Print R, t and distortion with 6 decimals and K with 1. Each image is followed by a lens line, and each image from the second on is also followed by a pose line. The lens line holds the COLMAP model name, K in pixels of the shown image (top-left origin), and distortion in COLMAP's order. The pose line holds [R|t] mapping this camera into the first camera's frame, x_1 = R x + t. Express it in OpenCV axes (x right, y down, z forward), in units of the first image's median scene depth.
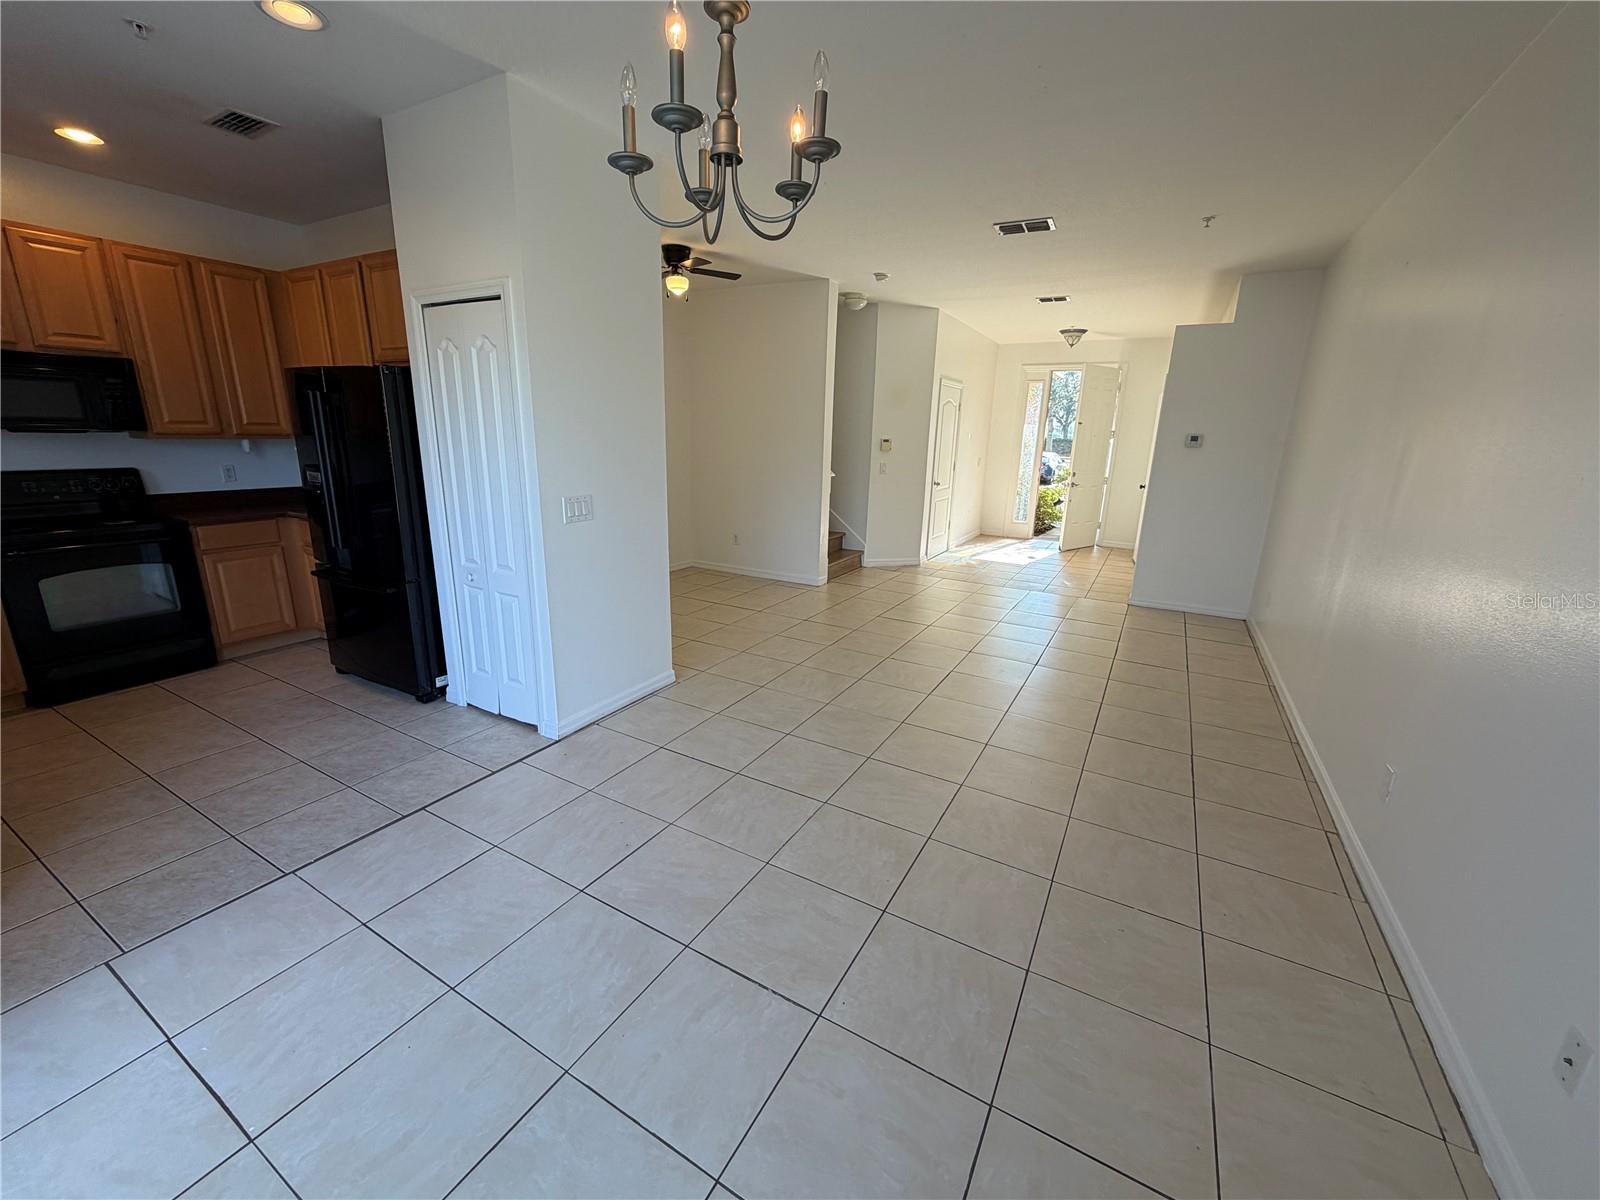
lens RADIAL K [[637.6, 0, 800.0], [0, 637.6, 598.5], [0, 0, 1]] dist [-0.001938, -0.000184]
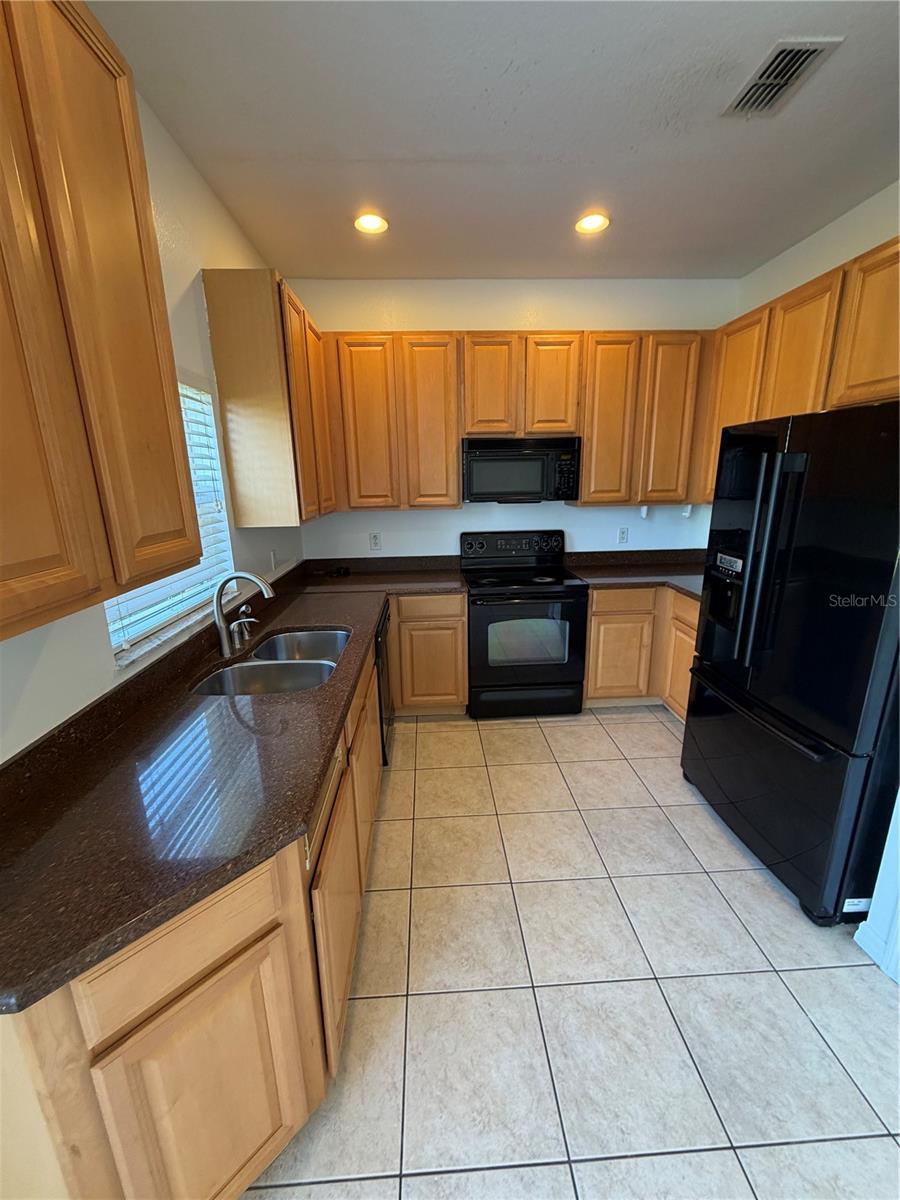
lens RADIAL K [[478.2, 0, 449.7], [0, 478.2, 600.7], [0, 0, 1]] dist [-0.001938, -0.000184]
pose [[0.531894, 0.177264, -0.828050, -0.406610], [-0.185051, 0.978542, 0.090614, -0.121779], [0.826344, 0.105034, 0.553284, 0.356328]]
